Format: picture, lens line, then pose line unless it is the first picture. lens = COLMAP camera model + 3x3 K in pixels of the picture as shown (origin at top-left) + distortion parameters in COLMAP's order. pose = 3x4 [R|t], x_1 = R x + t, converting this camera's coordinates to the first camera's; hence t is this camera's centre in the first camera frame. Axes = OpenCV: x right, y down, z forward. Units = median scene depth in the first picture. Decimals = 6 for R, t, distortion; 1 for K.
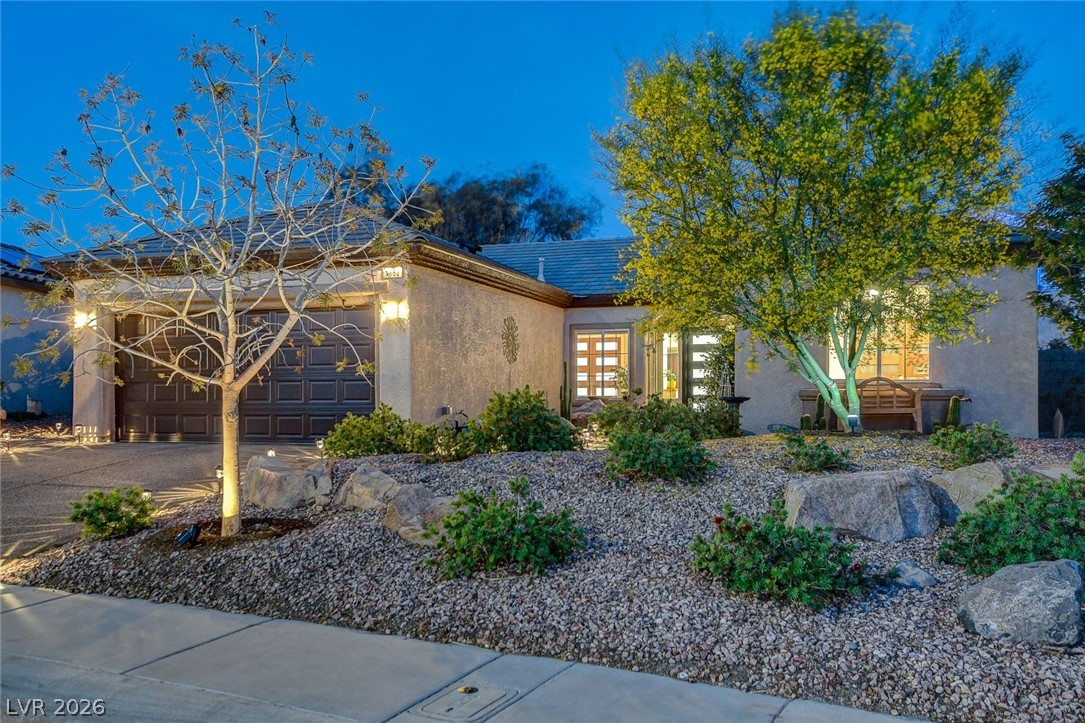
lens RADIAL K [[933.9, 0, 544.3], [0, 933.9, 397.9], [0, 0, 1]] dist [0.008072, 0.002332]
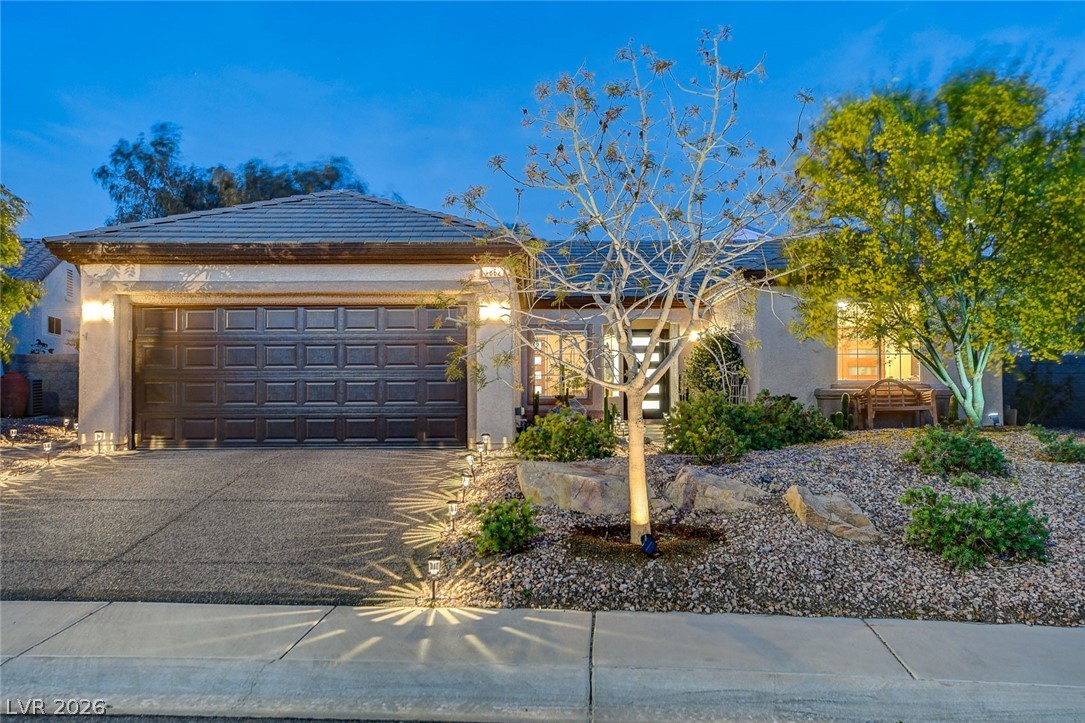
lens RADIAL K [[927.1, 0, 542.8], [0, 927.1, 360.4], [0, 0, 1]] dist [0.009687, 0.005022]
pose [[0.946712, 0.008492, 0.321971, -0.412711], [0.003182, 0.999357, -0.035715, -0.005453], [-0.322067, 0.034837, 0.946076, 0.055118]]
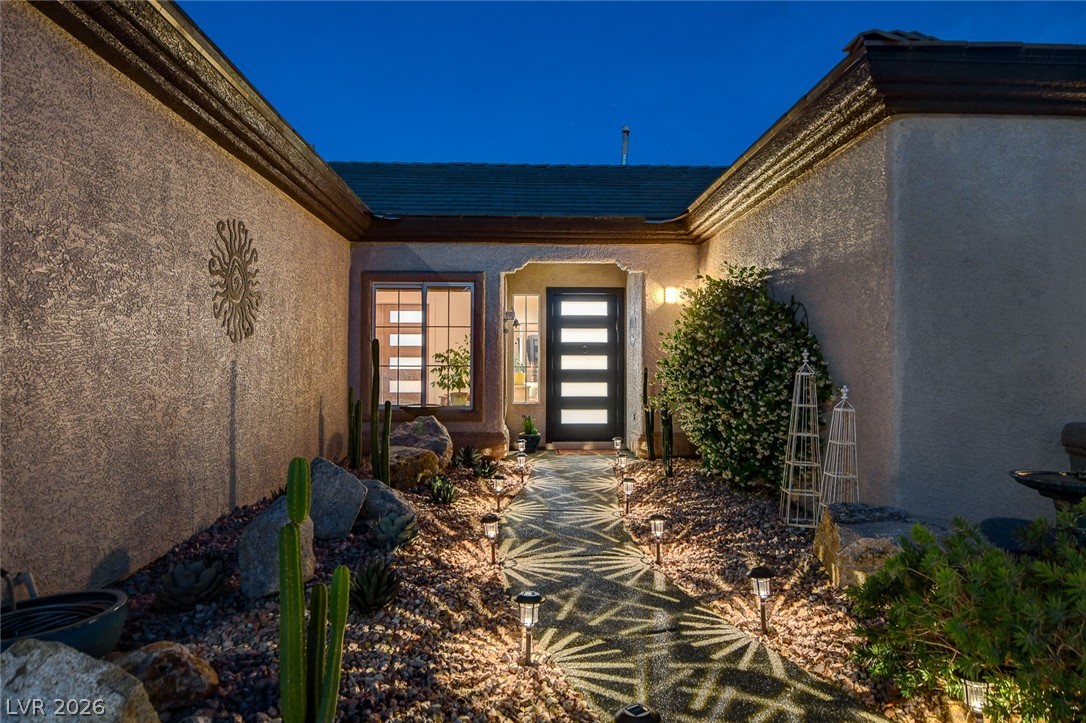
lens RADIAL K [[694.8, 0, 541.2], [0, 694.8, 362.7], [0, 0, 1]] dist [-0.000776, 0.001497]
pose [[0.938484, 0.007856, 0.345233, -0.020770], [-0.004907, 0.999944, -0.009417, -0.032046], [-0.345287, 0.007144, 0.938470, 0.851775]]
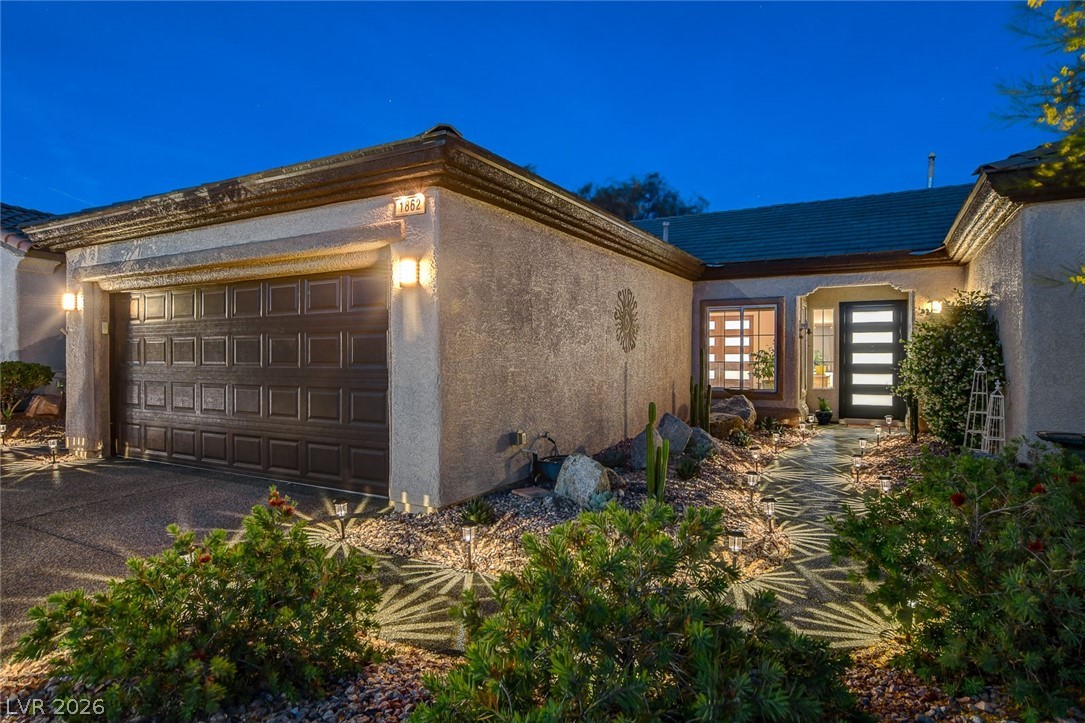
lens RADIAL K [[617.4, 0, 541.0], [0, 617.4, 360.8], [0, 0, 1]] dist [-0.021505, 0.001451]
pose [[0.982579, 0.002898, -0.185821, -0.014802], [-0.001454, 0.999968, 0.007906, -0.041636], [0.185838, -0.007498, 0.982552, 0.626280]]
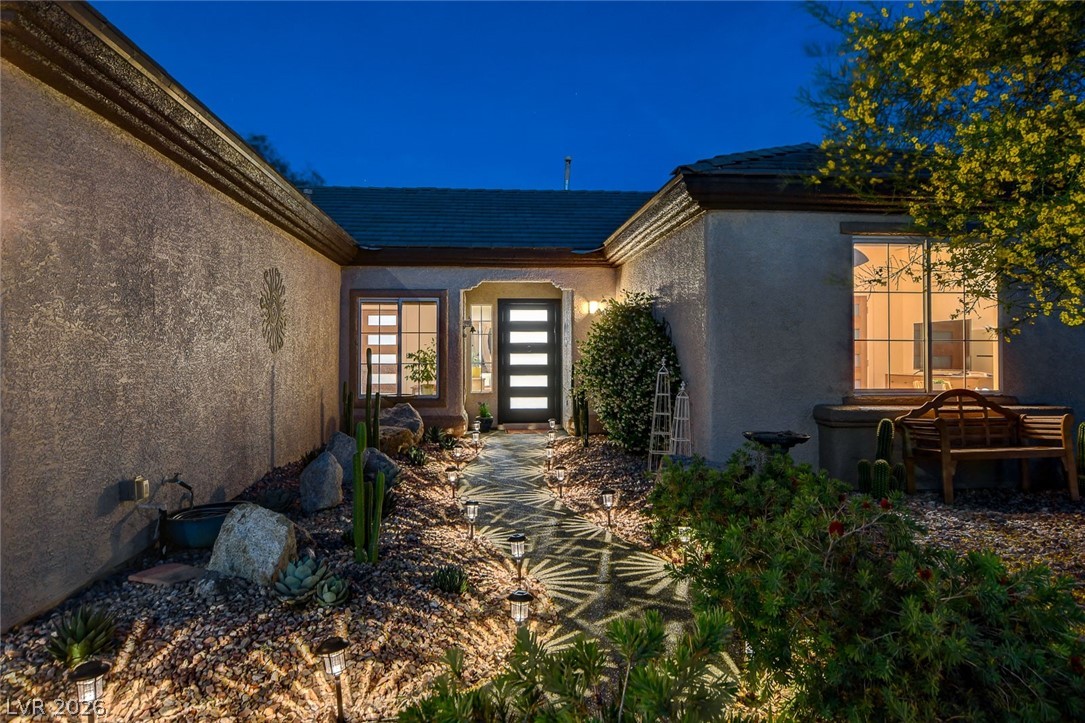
lens RADIAL K [[693.6, 0, 536.4], [0, 693.6, 344.4], [0, 0, 1]] dist [-0.000904, 0.003394]
pose [[0.921958, 0.007284, 0.387222, -0.064445], [-0.000817, 0.999857, -0.016862, -0.042881], [-0.387290, 0.015230, 0.921832, 0.693134]]
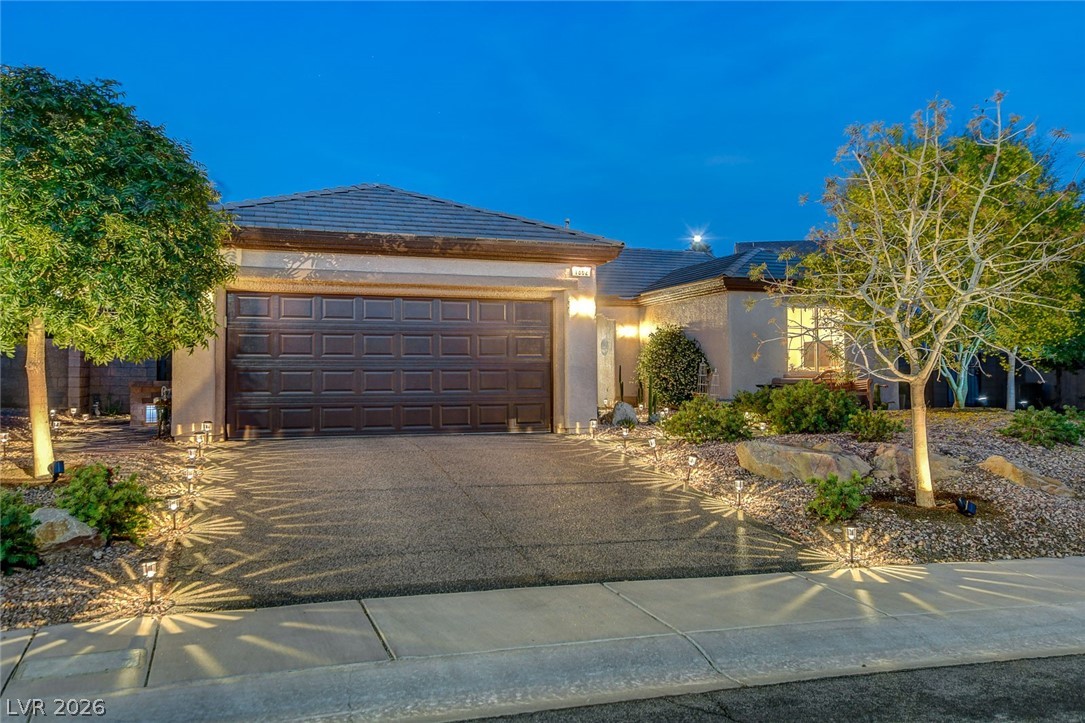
lens RADIAL K [[853.0, 0, 544.0], [0, 853.0, 362.9], [0, 0, 1]] dist [0.003213, 0.000008]
pose [[0.798169, 0.009912, 0.602353, -0.764252], [0.002708, 0.999796, -0.020039, -0.008320], [-0.602428, 0.017626, 0.797979, 0.229689]]
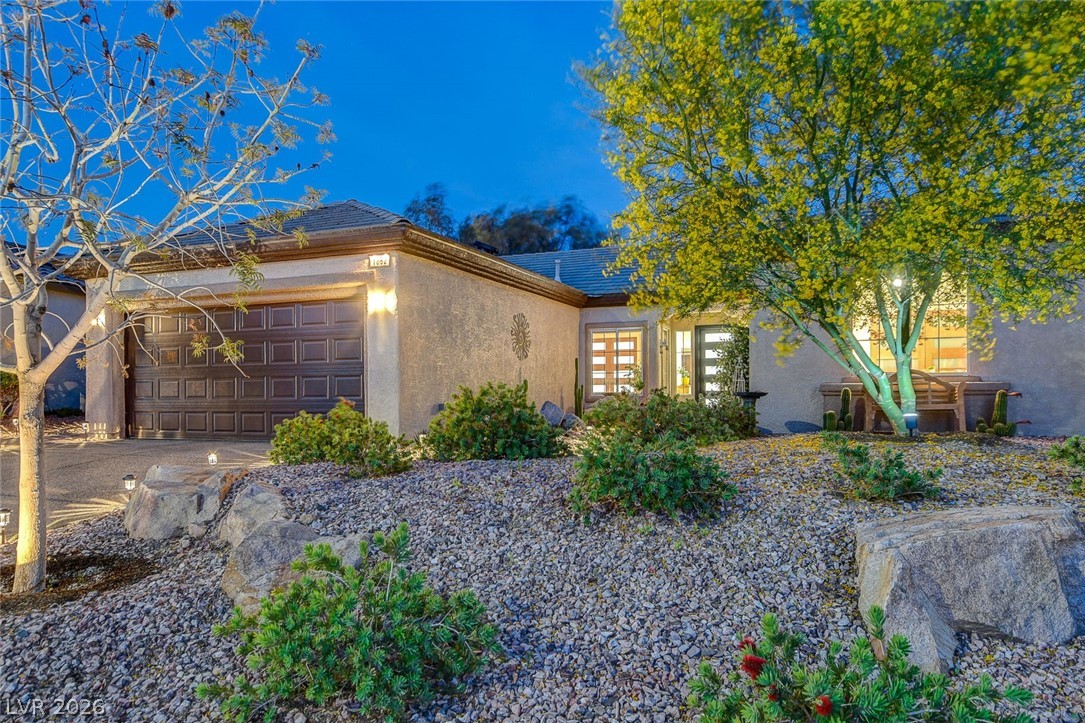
lens RADIAL K [[734.5, 0, 538.5], [0, 734.5, 393.2], [0, 0, 1]] dist [-0.011029, 0.001404]
pose [[0.997670, -0.003135, -0.068158, 0.045146], [0.002931, 0.999991, -0.003094, 0.001620], [0.068167, 0.002887, 0.997670, 0.265389]]
